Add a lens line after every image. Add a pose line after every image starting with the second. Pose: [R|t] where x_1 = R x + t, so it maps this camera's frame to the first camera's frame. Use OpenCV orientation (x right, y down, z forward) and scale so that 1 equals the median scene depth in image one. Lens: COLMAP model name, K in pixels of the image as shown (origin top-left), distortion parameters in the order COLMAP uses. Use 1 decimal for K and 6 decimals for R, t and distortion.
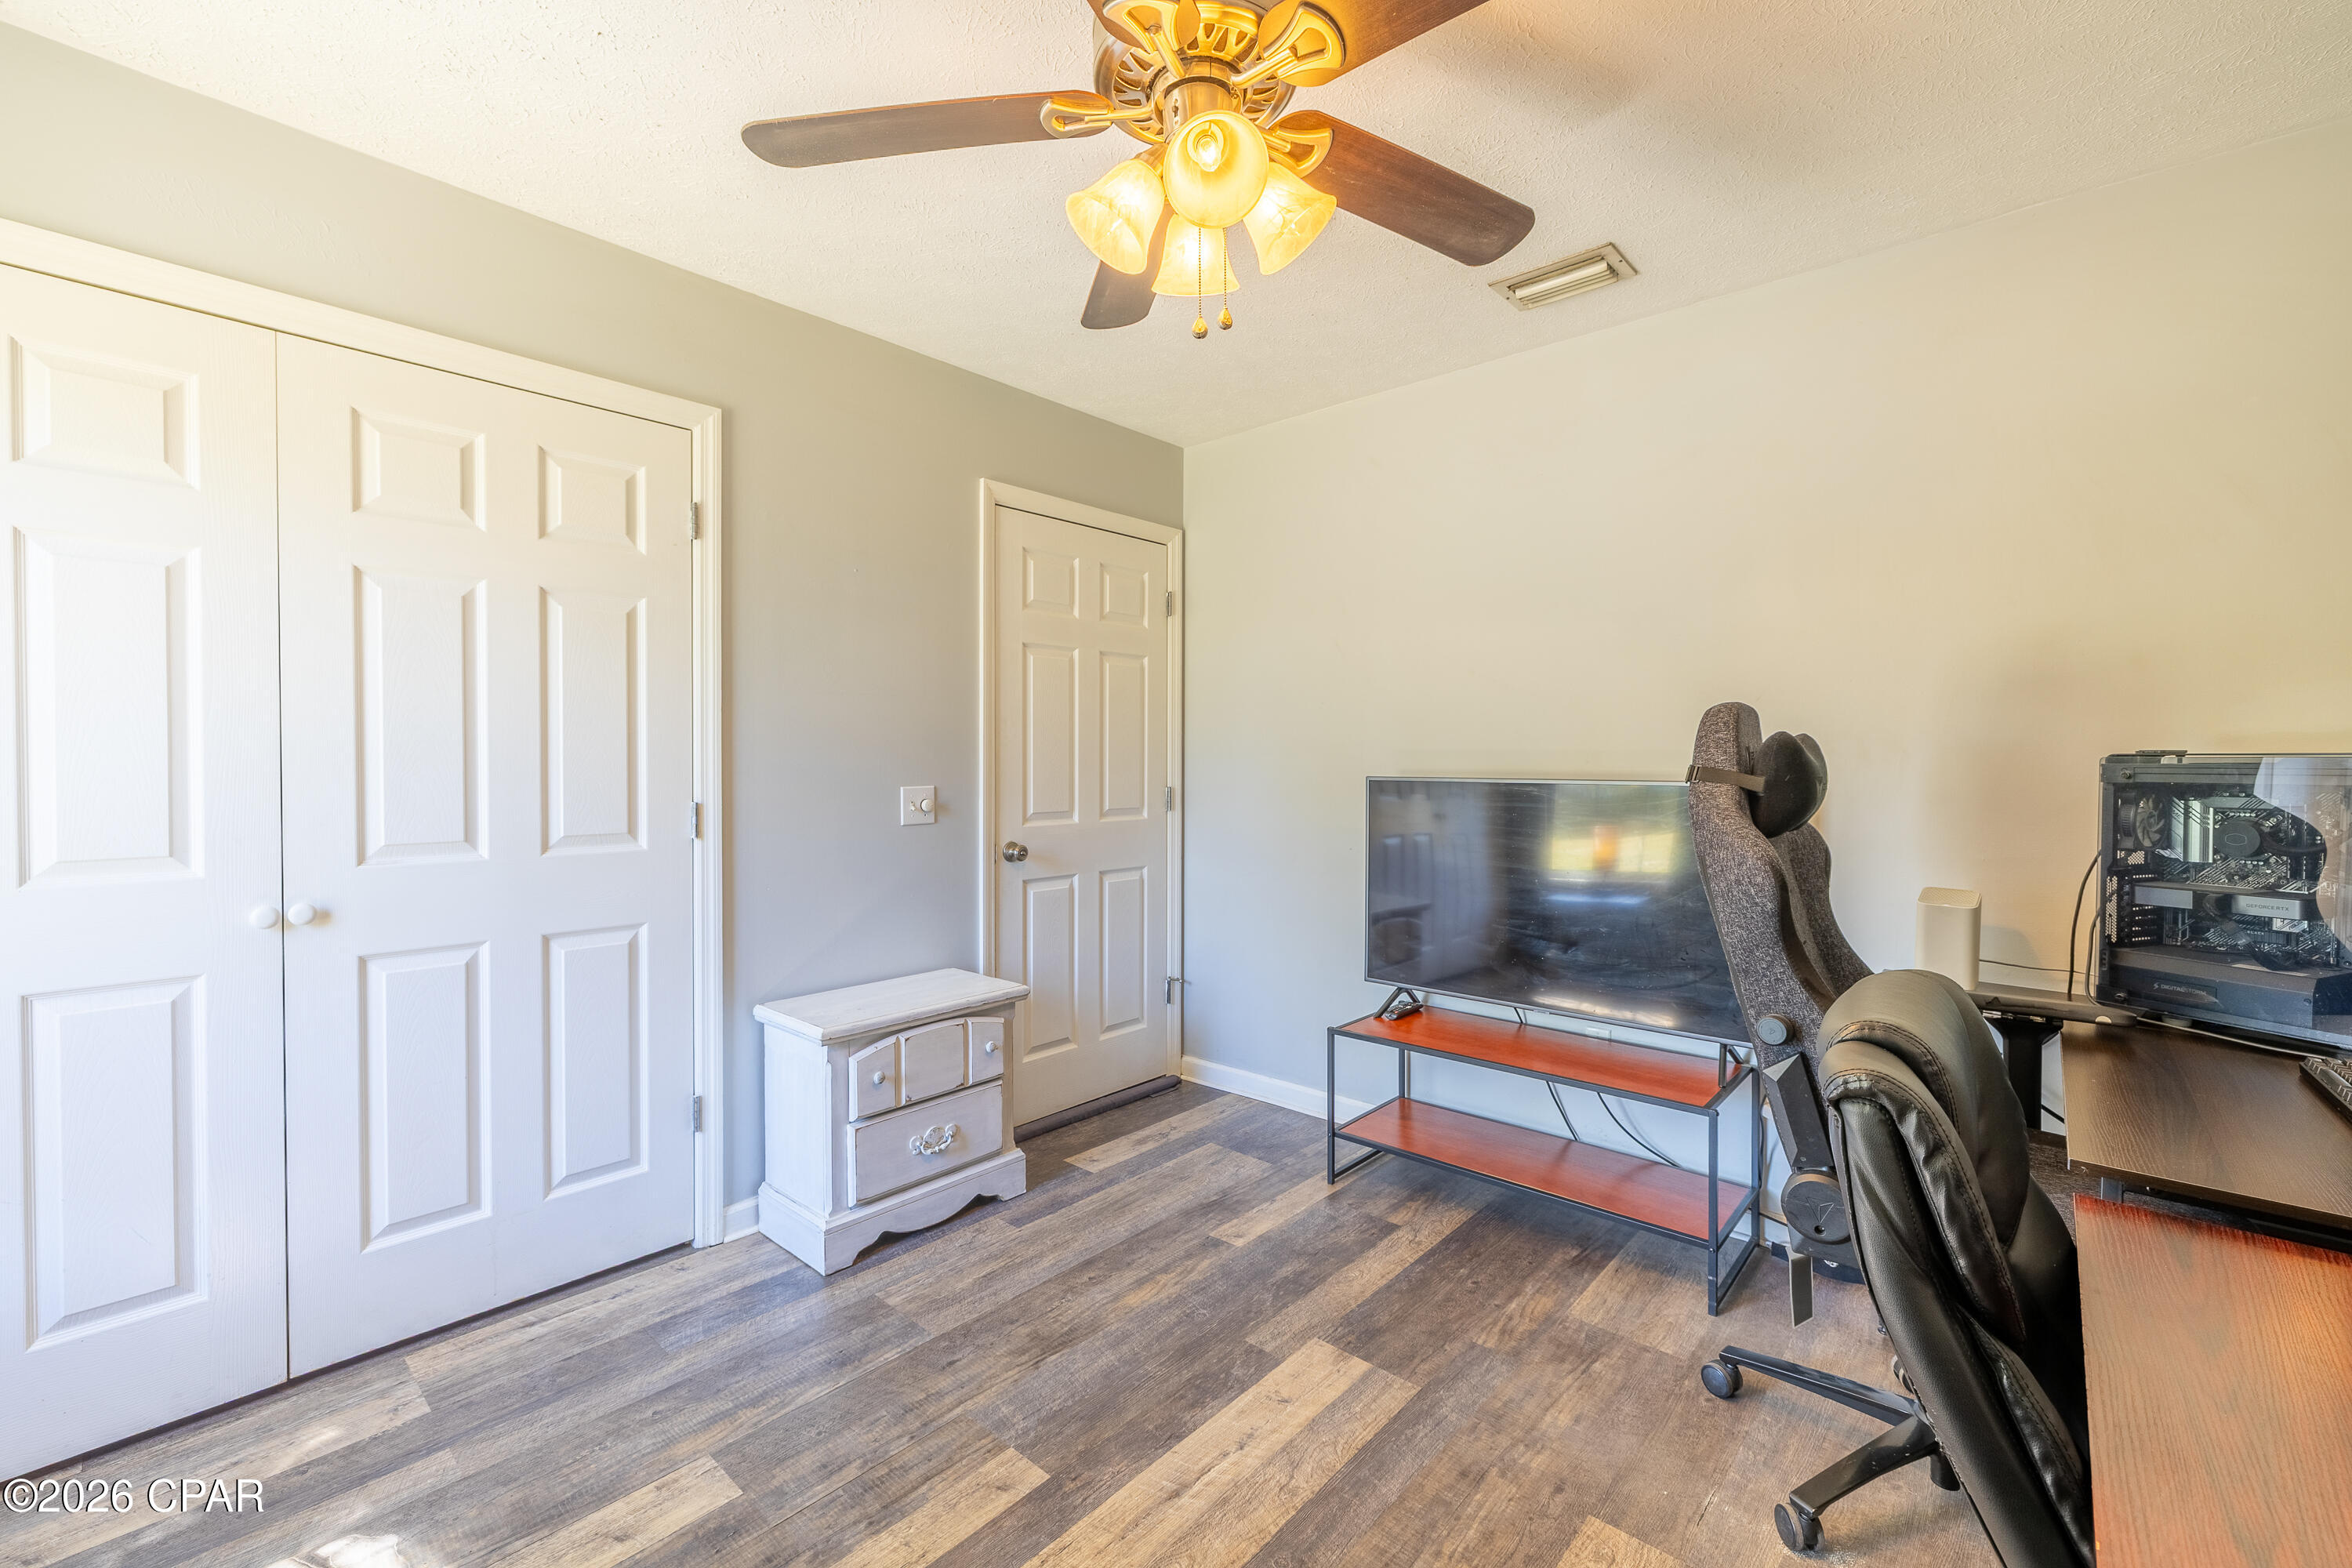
lens RADIAL K [[980.3, 0, 1173.9], [0, 980.3, 772.4], [0, 0, 1]] dist [-0.000776, 0.000378]
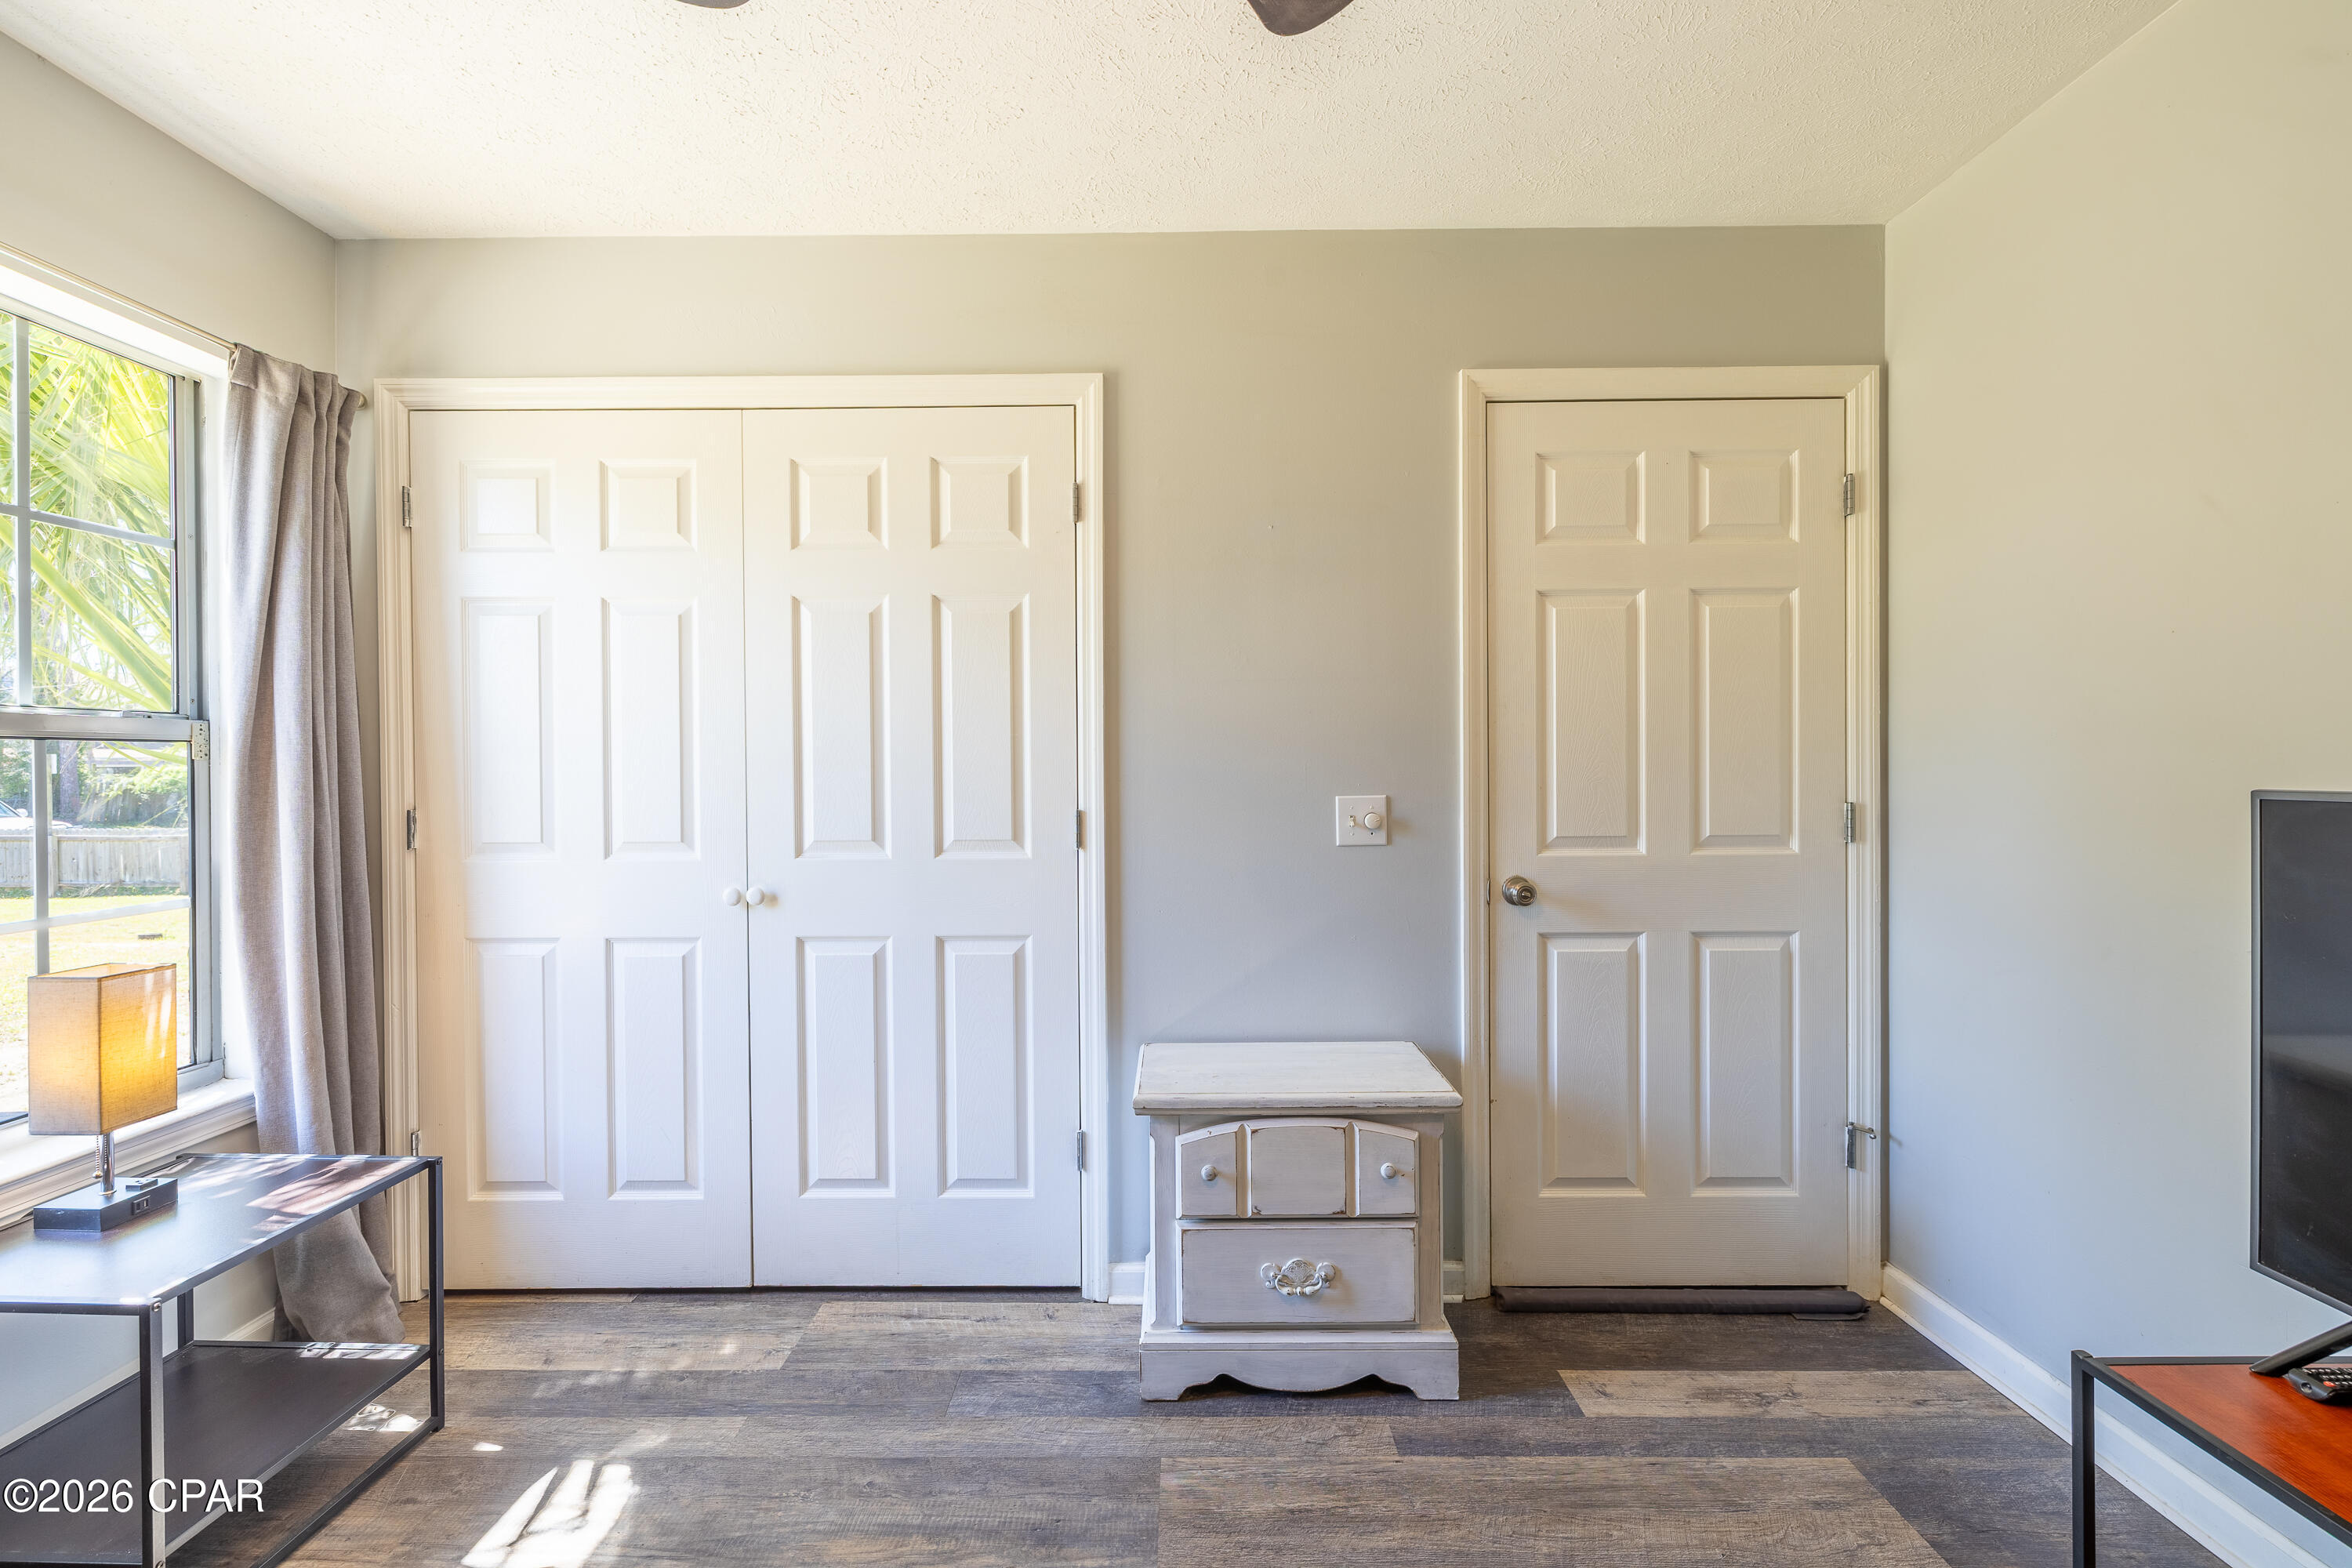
lens RADIAL K [[987.8, 0, 1122.2], [0, 987.8, 771.4], [0, 0, 1]] dist [0.000814, 0.000206]
pose [[0.663911, -0.002965, -0.747806, 0.228805], [-0.001696, 0.999984, -0.005471, -0.000094], [0.747810, 0.004900, 0.663895, 0.415763]]
